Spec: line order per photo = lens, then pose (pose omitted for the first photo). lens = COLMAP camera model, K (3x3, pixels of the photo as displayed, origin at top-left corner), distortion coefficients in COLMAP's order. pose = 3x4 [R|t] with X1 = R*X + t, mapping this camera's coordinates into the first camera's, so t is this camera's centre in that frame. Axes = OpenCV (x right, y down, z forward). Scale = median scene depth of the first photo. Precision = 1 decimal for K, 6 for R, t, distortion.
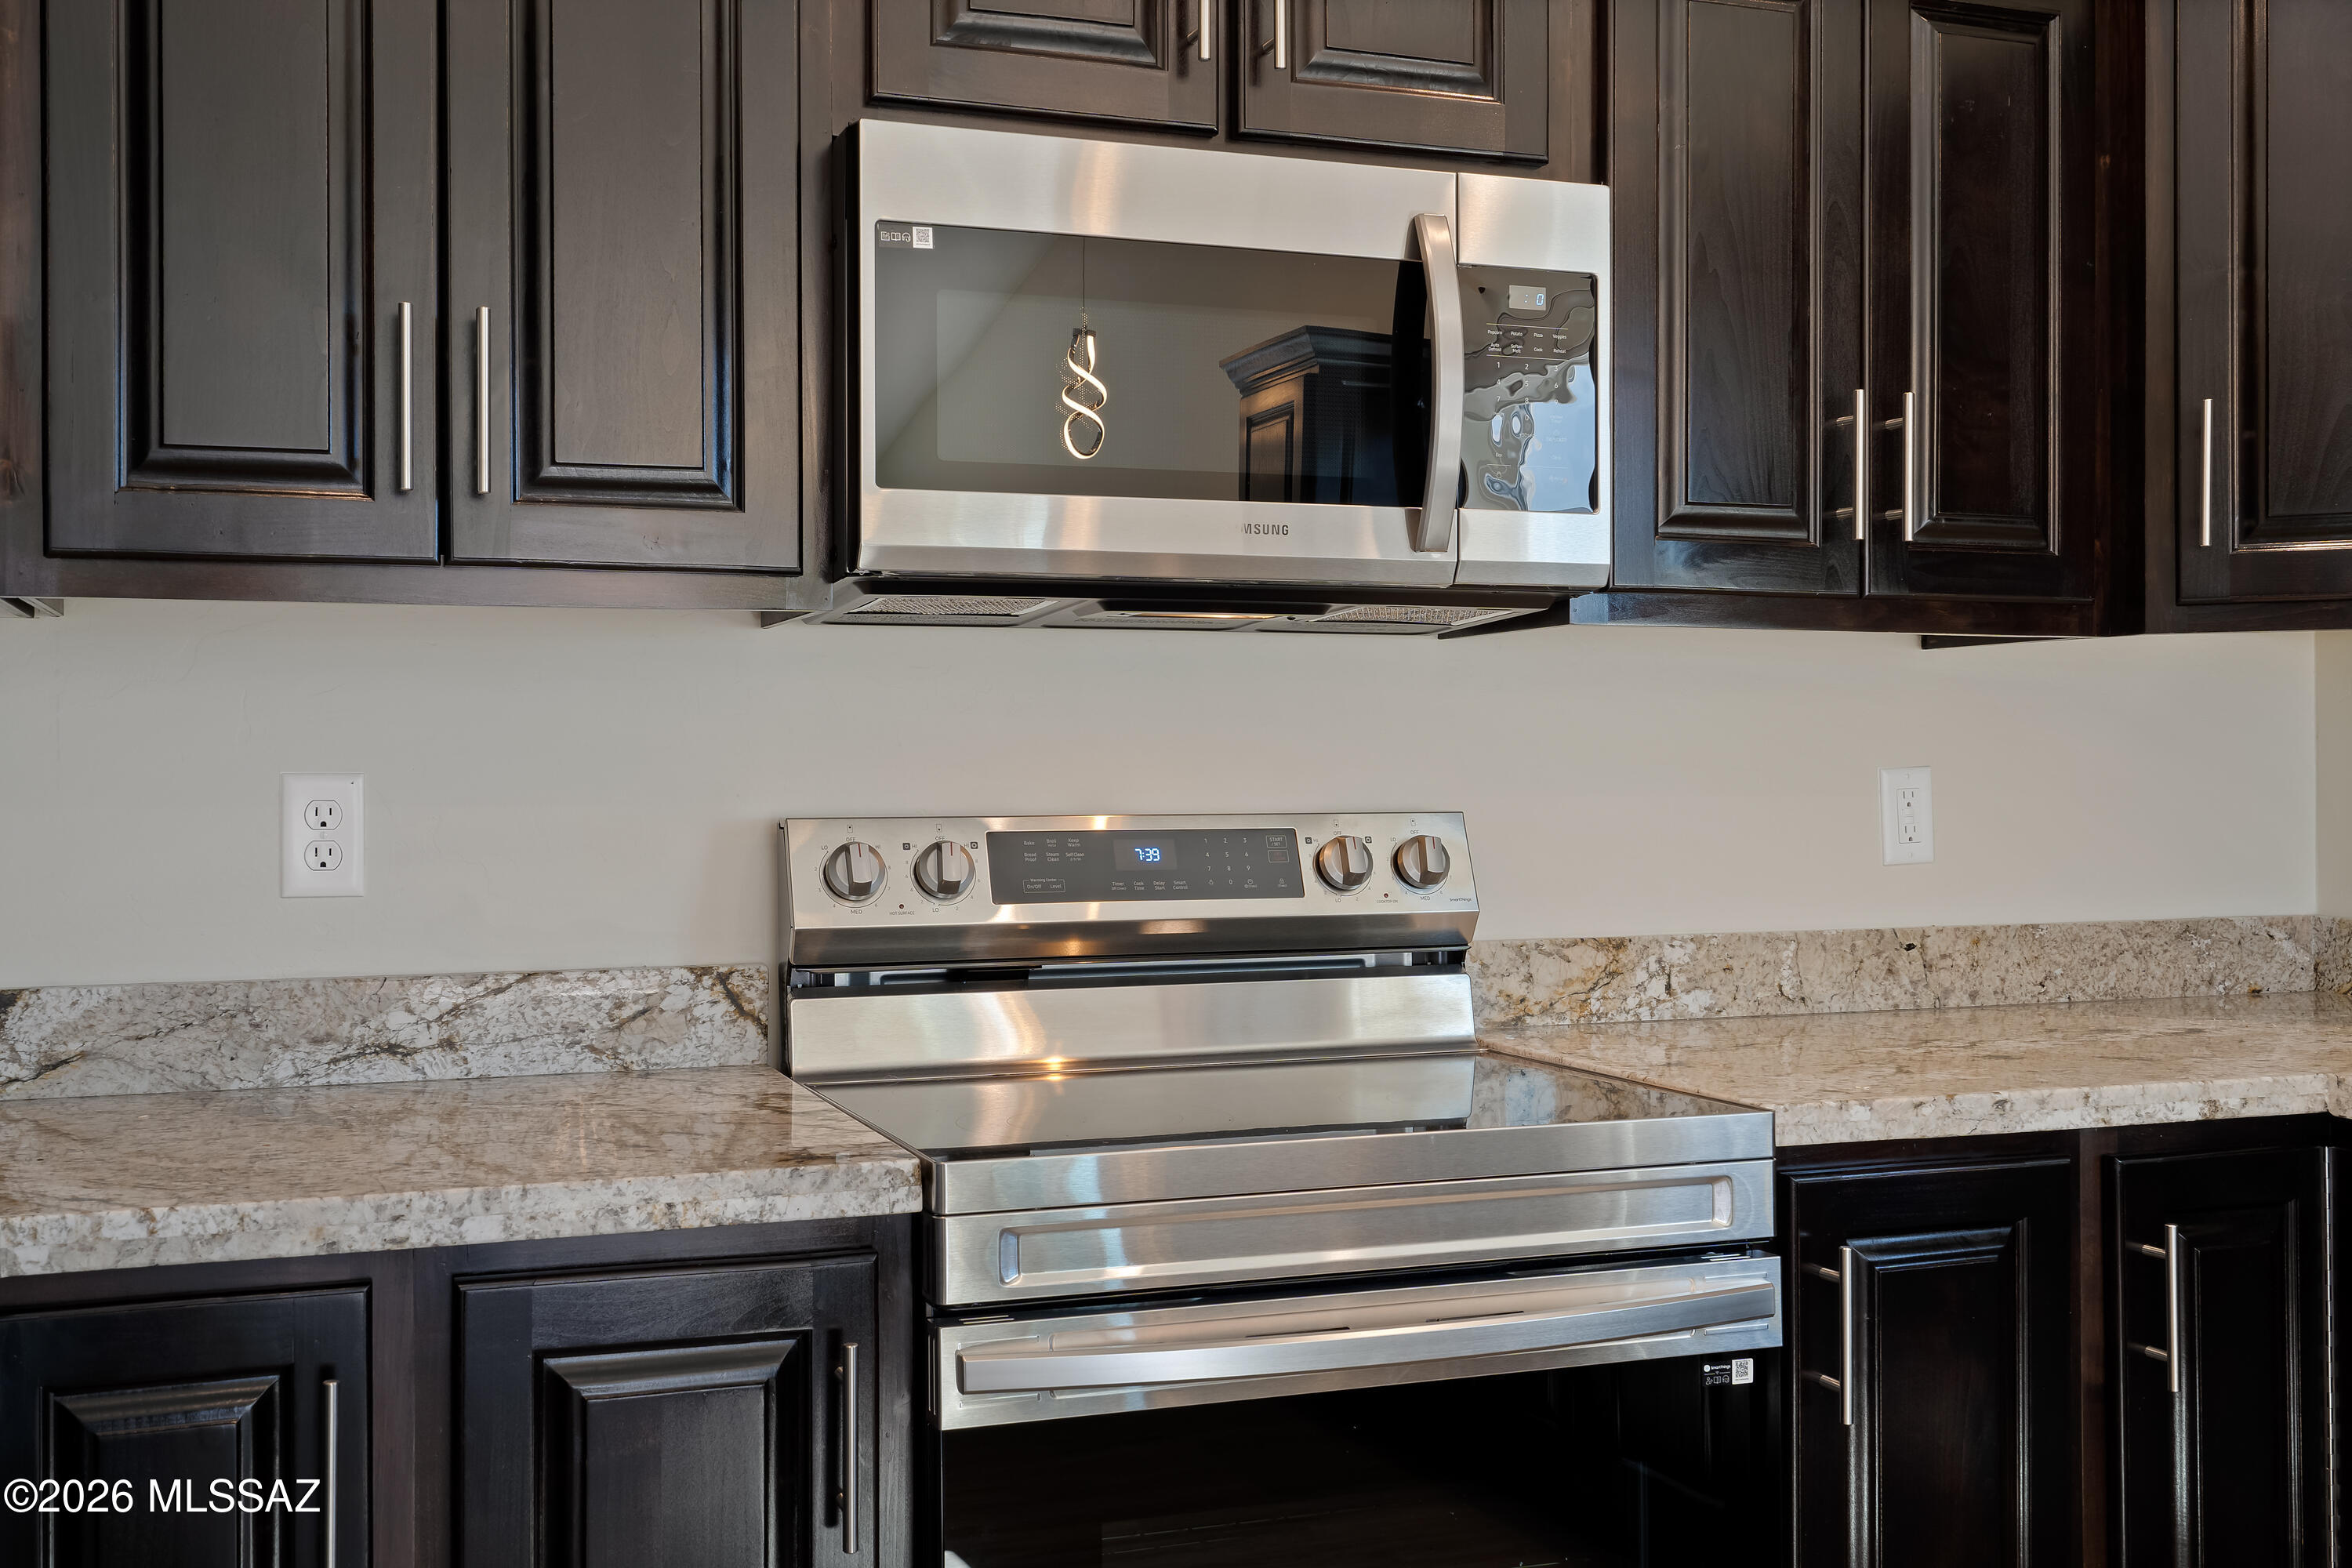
lens RADIAL K [[2344.1, 0, 1167.6], [0, 2344.1, 766.7], [0, 0, 1]] dist [0.003319, 0.000000]
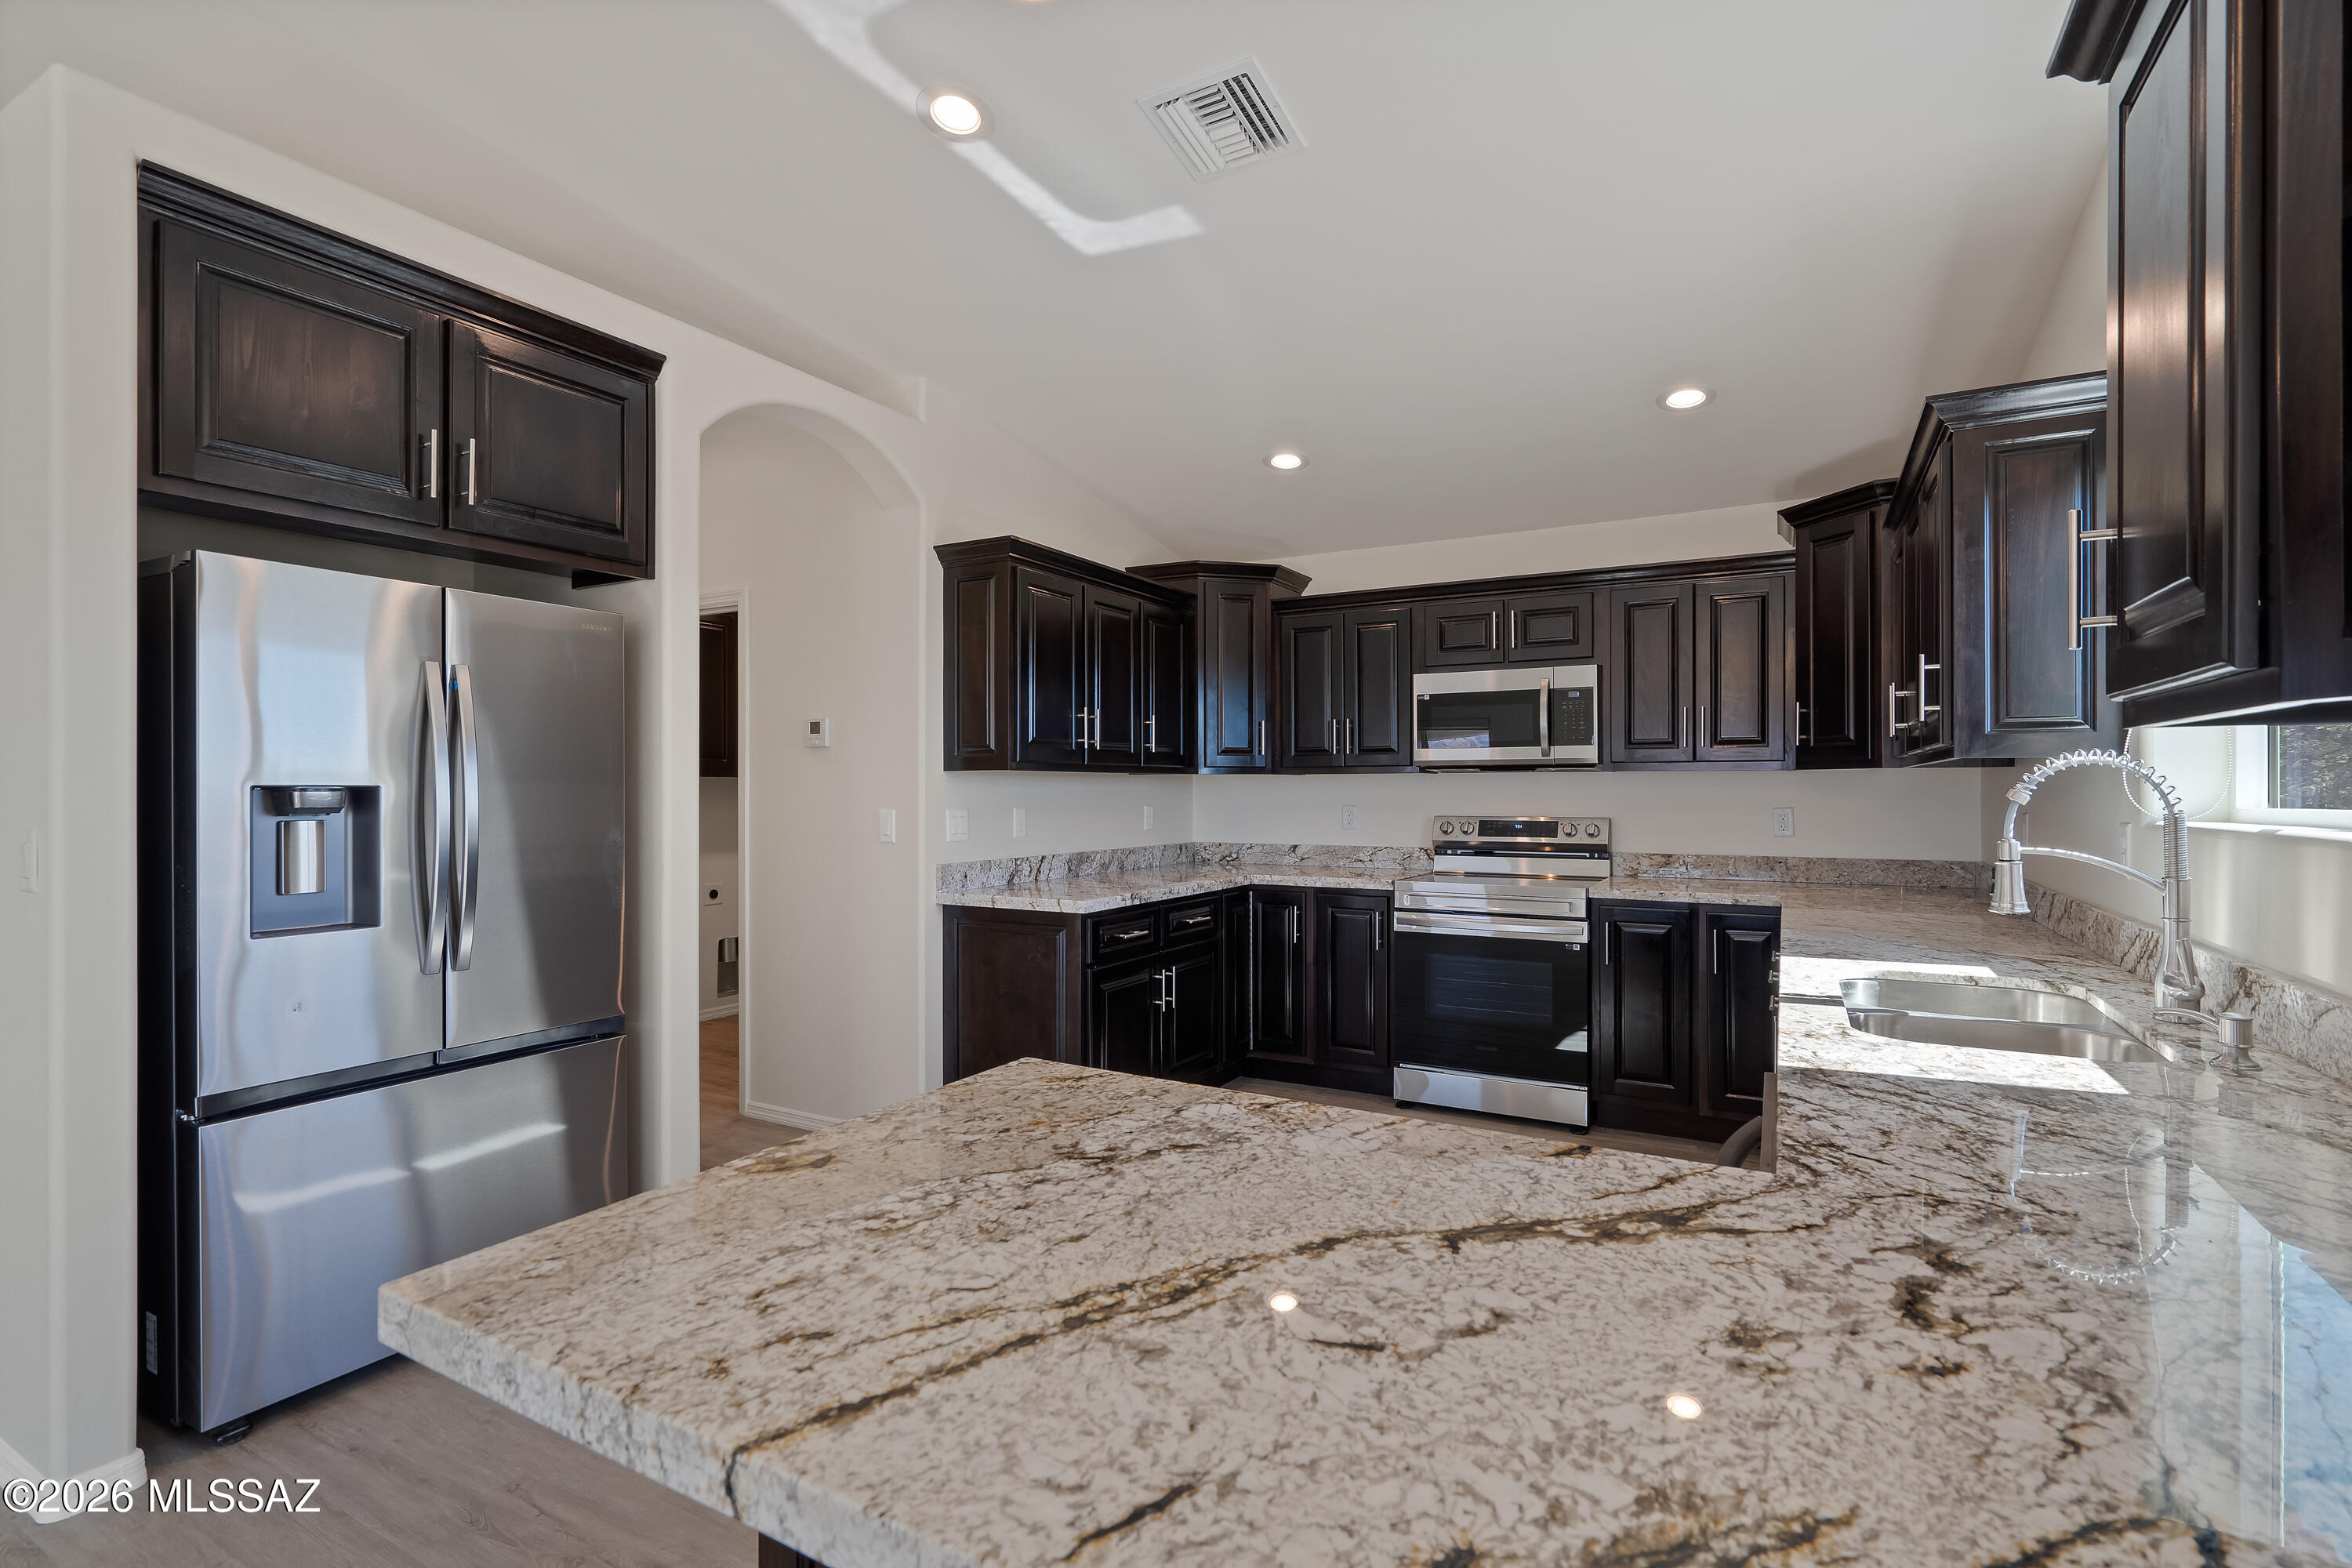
lens RADIAL K [[1093.2, 0, 1182.6], [0, 1093.2, 785.7], [0, 0, 1]] dist [-0.005935, 0.001975]
pose [[0.650667, 0.000203, -0.759363, 1.168106], [0.000631, 0.999999, 0.000808, -0.040239], [0.759363, -0.001005, 0.650666, -0.783871]]
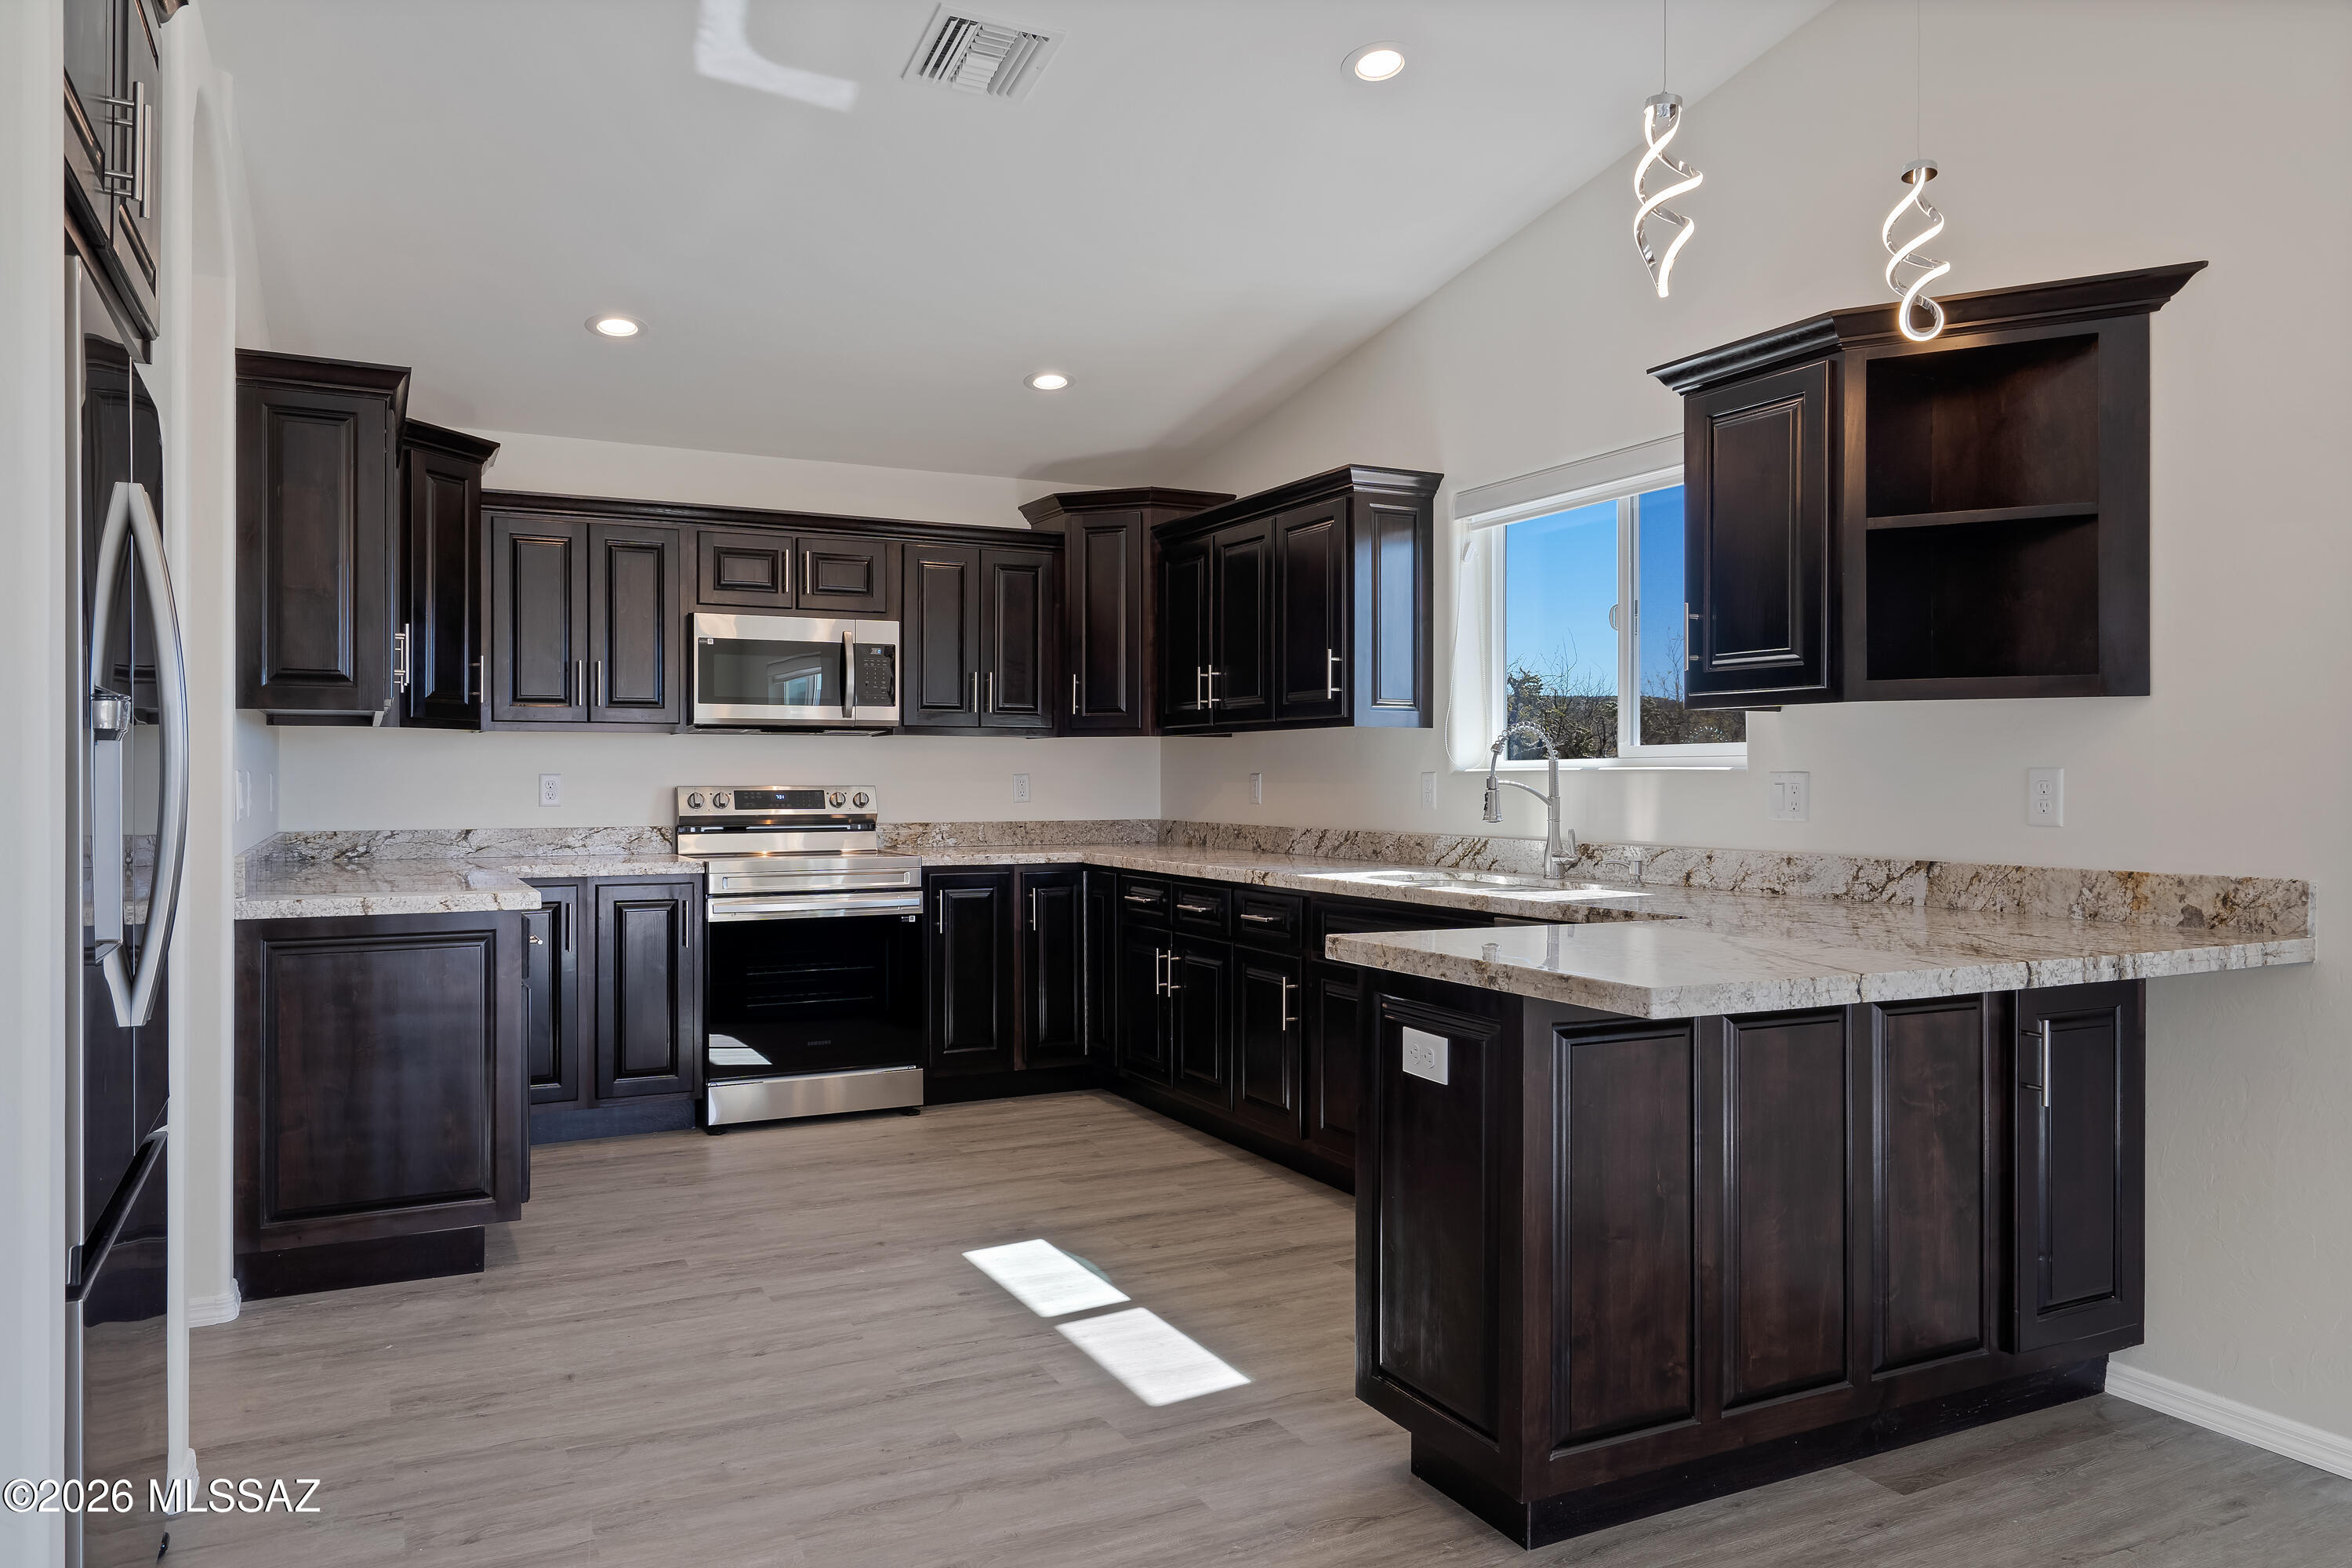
lens RADIAL K [[1575.5, 0, 1171.1], [0, 1575.5, 781.3], [0, 0, 1]] dist [0.009864, 0.002399]
pose [[0.993252, 0.002643, 0.115942, 0.336242], [-0.003057, 0.999990, 0.003390, 0.003164], [-0.115932, -0.003721, 0.993250, -1.628038]]
